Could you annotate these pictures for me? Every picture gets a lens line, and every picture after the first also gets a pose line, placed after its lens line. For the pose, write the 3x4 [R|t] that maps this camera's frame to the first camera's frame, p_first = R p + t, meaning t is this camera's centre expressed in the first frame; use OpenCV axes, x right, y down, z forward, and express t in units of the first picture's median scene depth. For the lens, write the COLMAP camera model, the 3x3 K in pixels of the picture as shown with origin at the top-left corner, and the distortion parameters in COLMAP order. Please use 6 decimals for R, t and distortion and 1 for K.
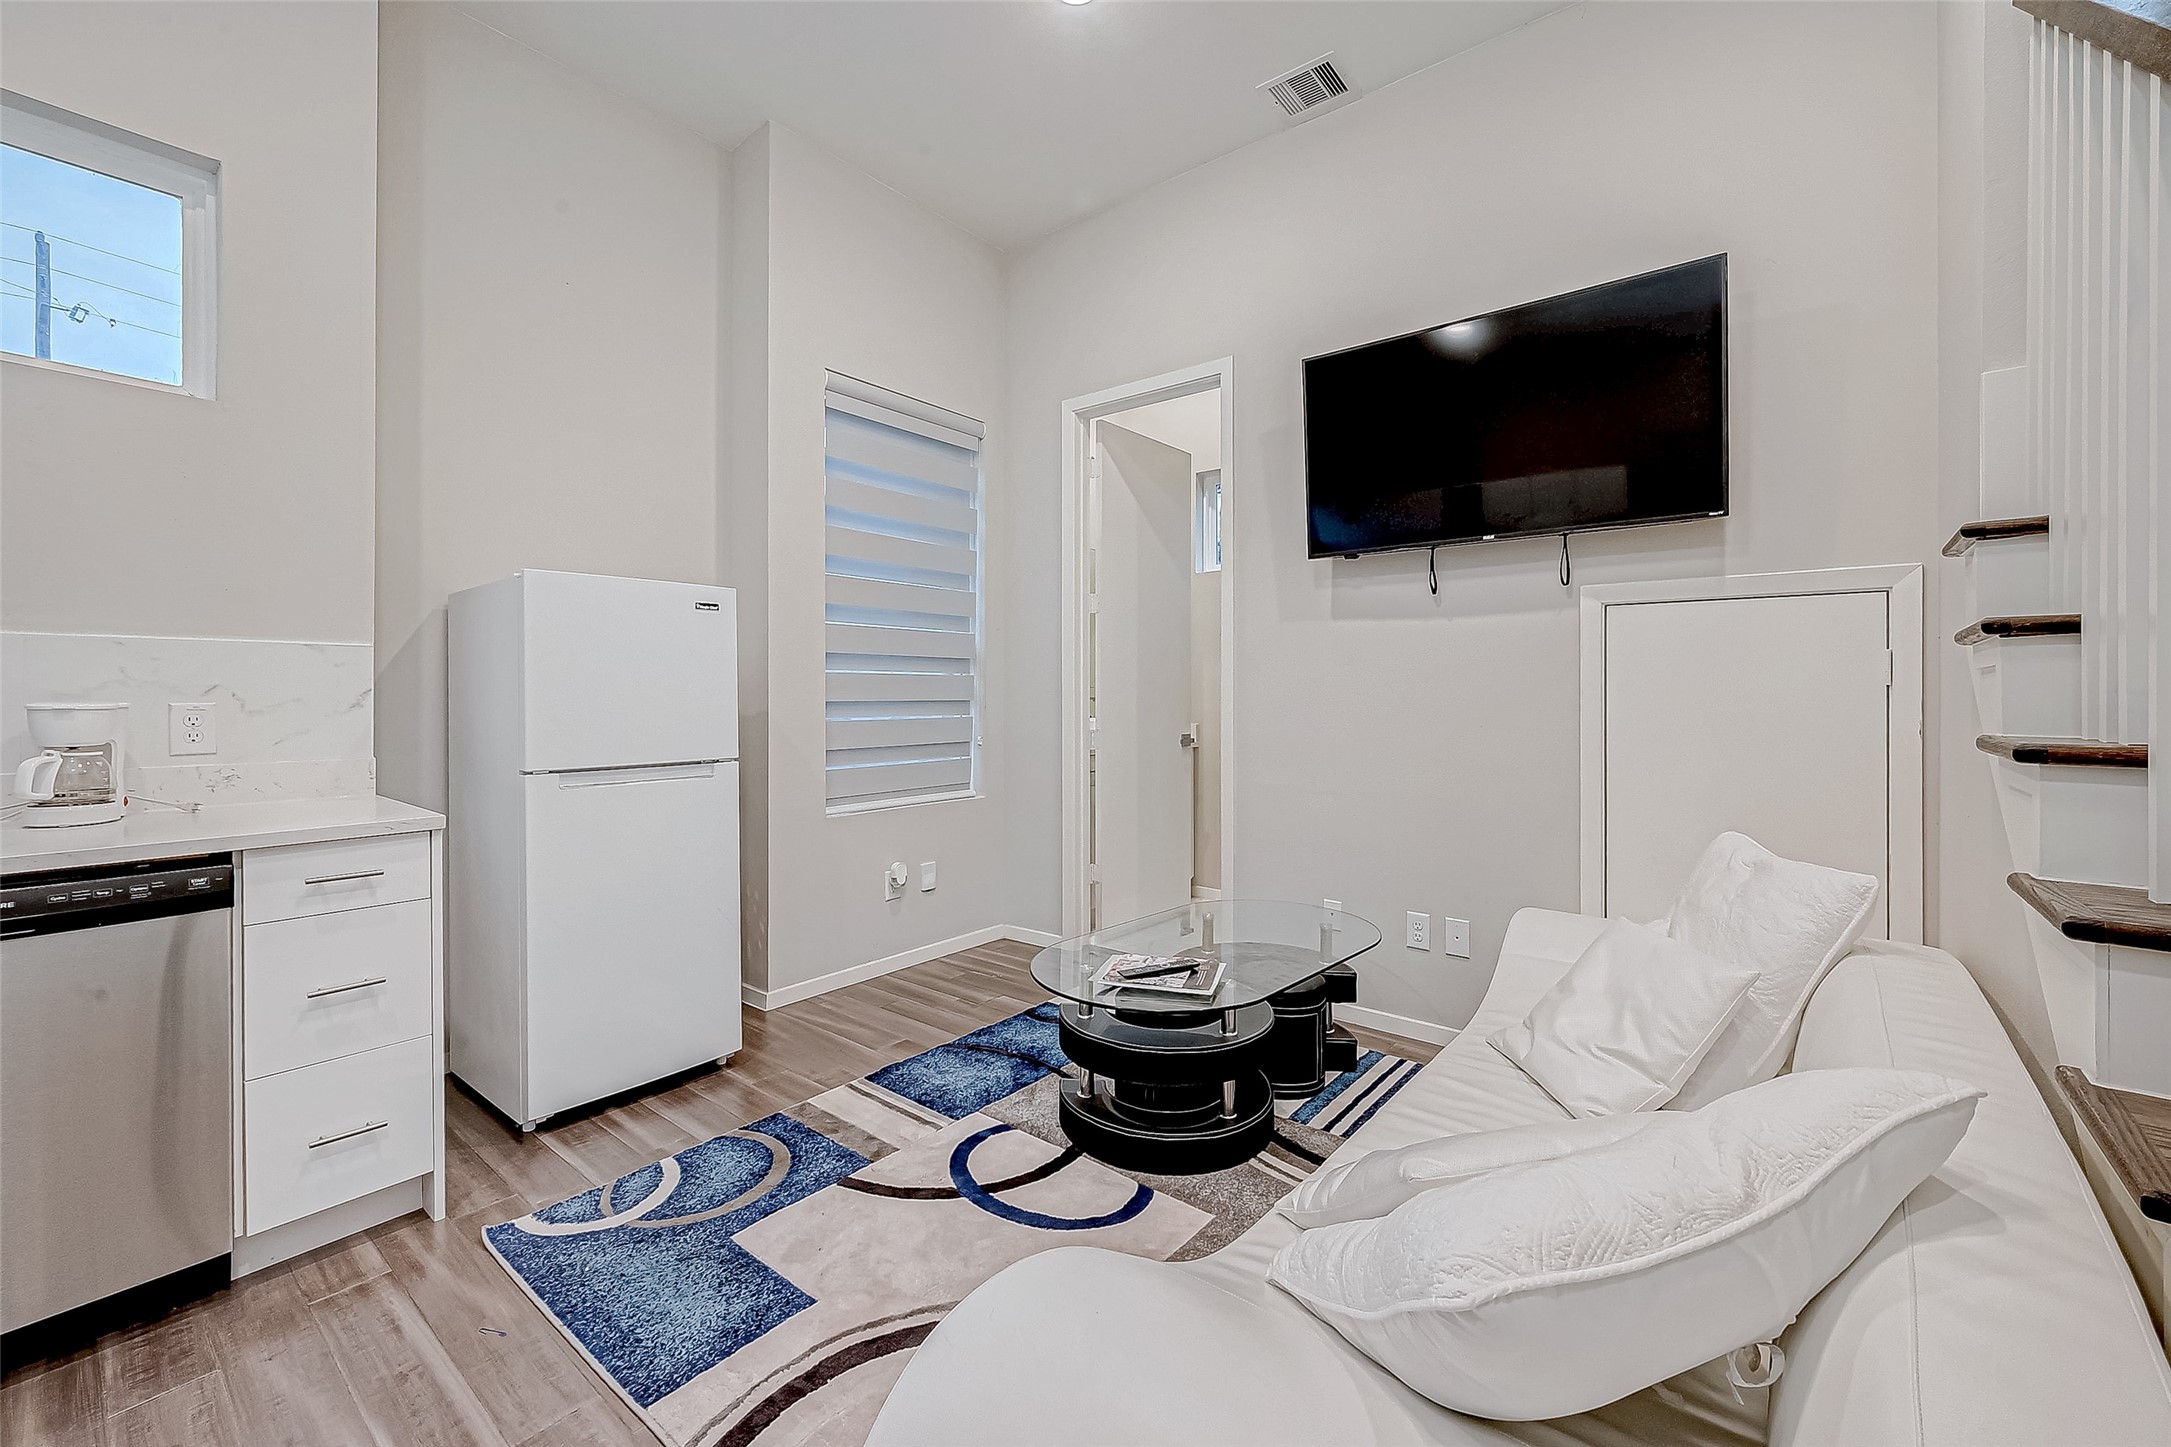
lens RADIAL K [[888.0, 0, 1099.8], [0, 888.0, 696.3], [0, 0, 1]] dist [-0.000366, 0.000032]
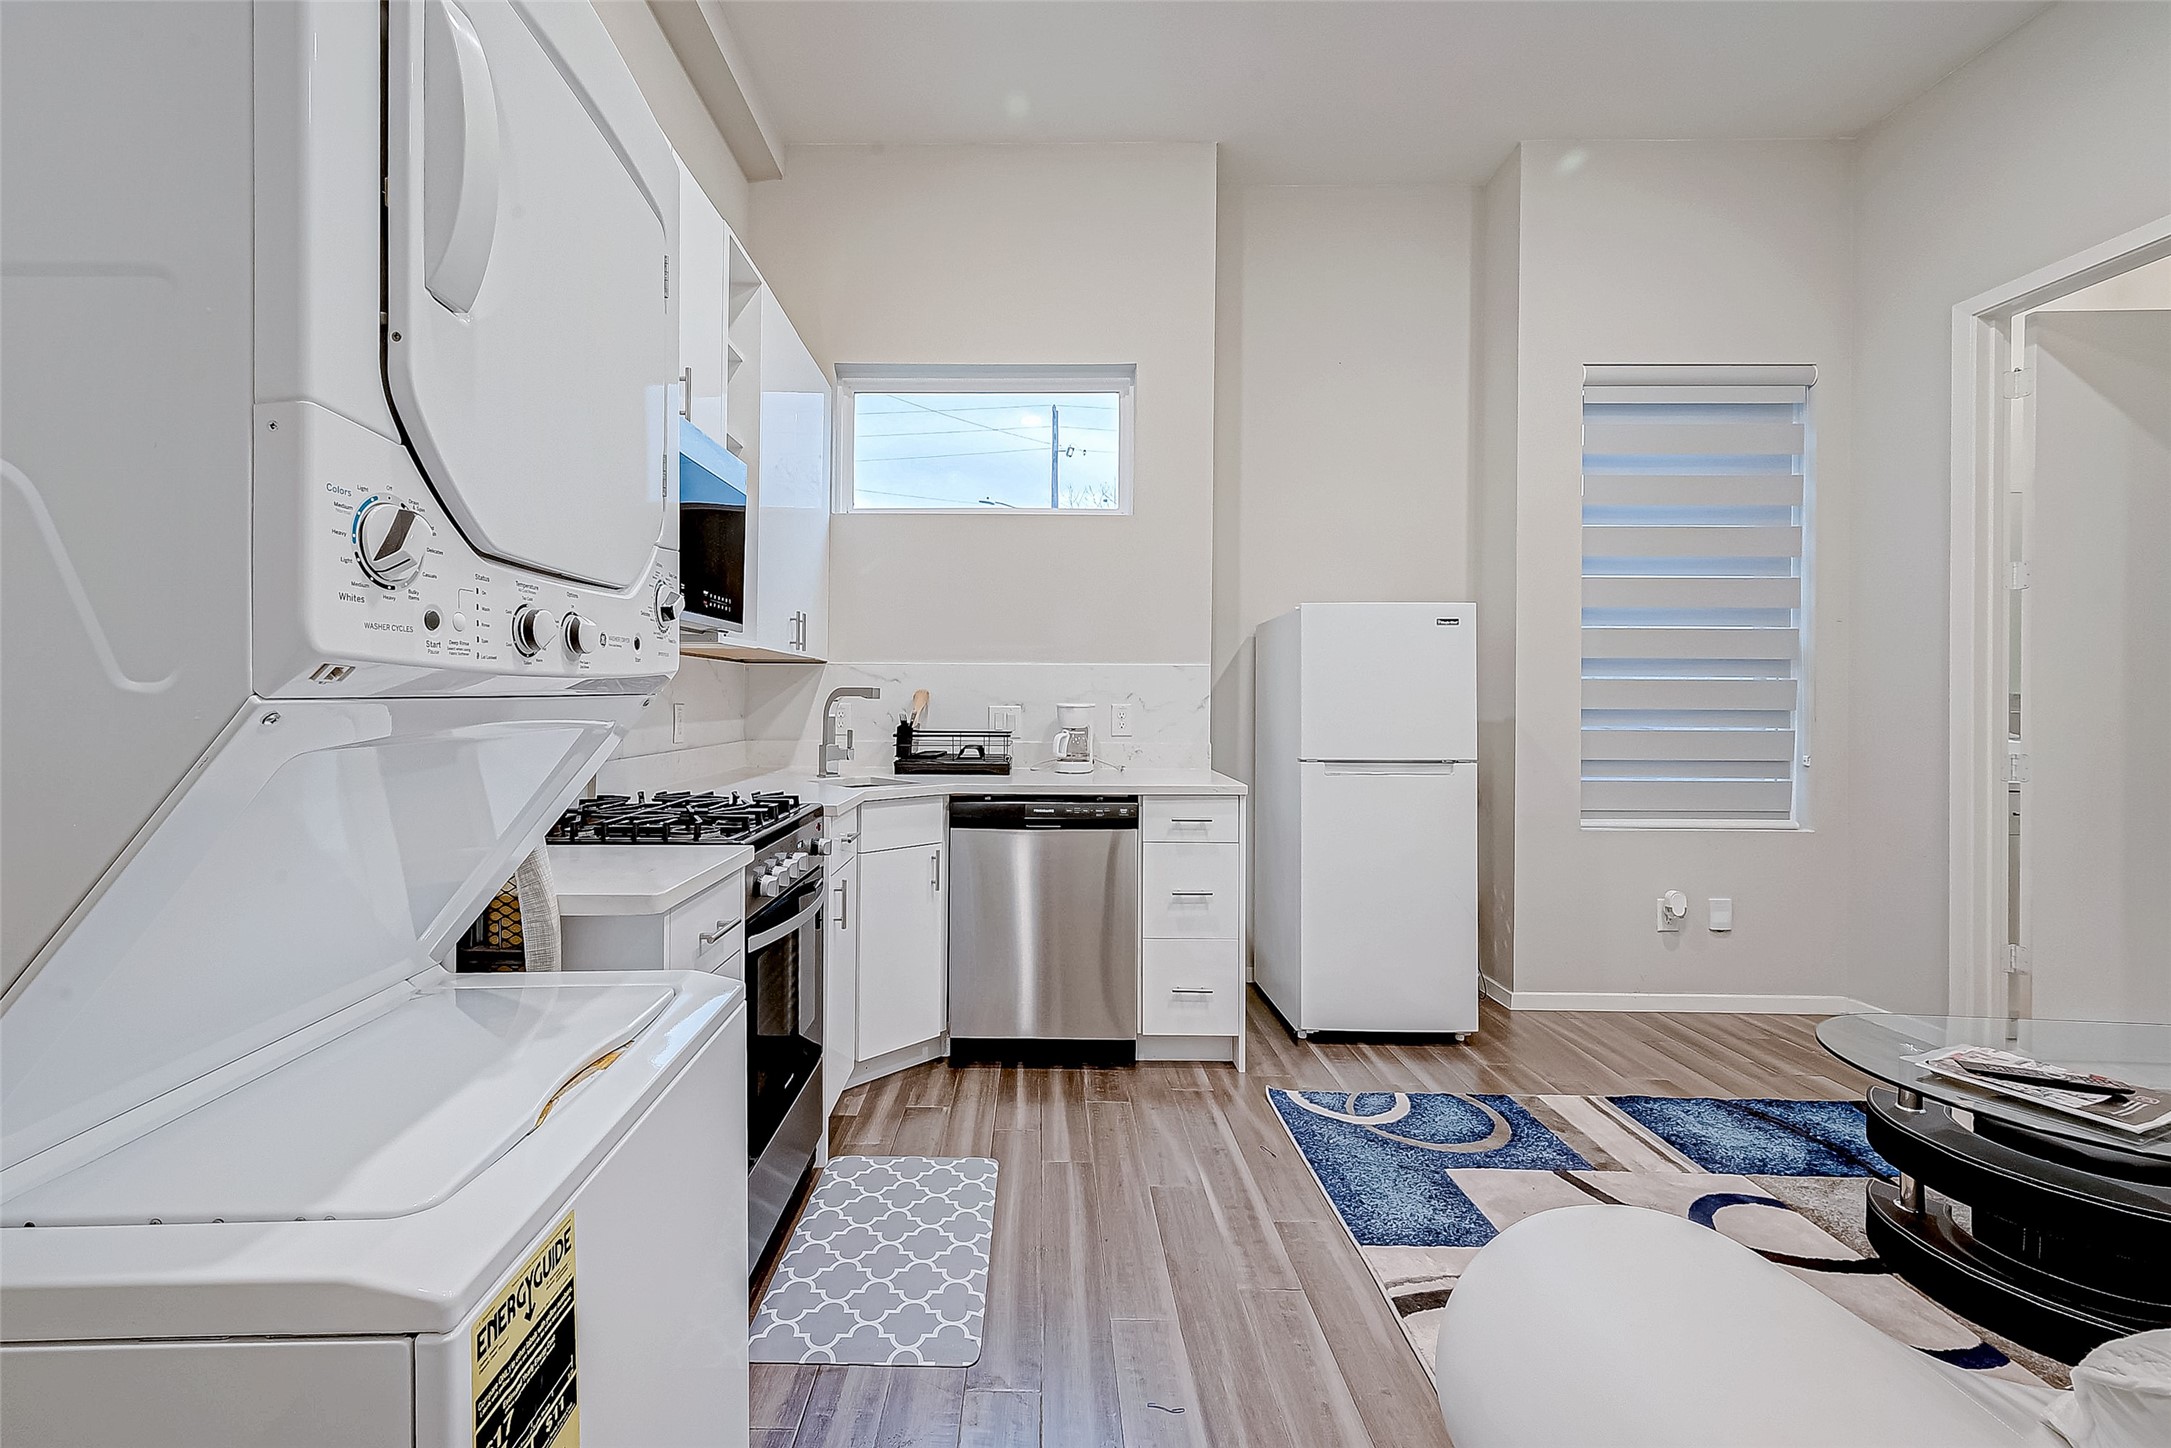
lens RADIAL K [[895.9, 0, 1051.7], [0, 895.9, 697.5], [0, 0, 1]] dist [-0.000738, 0.000068]
pose [[0.642670, 0.002040, -0.766140, 0.108260], [-0.007519, 0.999965, -0.003645, 0.001646], [0.766106, 0.008103, 0.642663, -0.108092]]
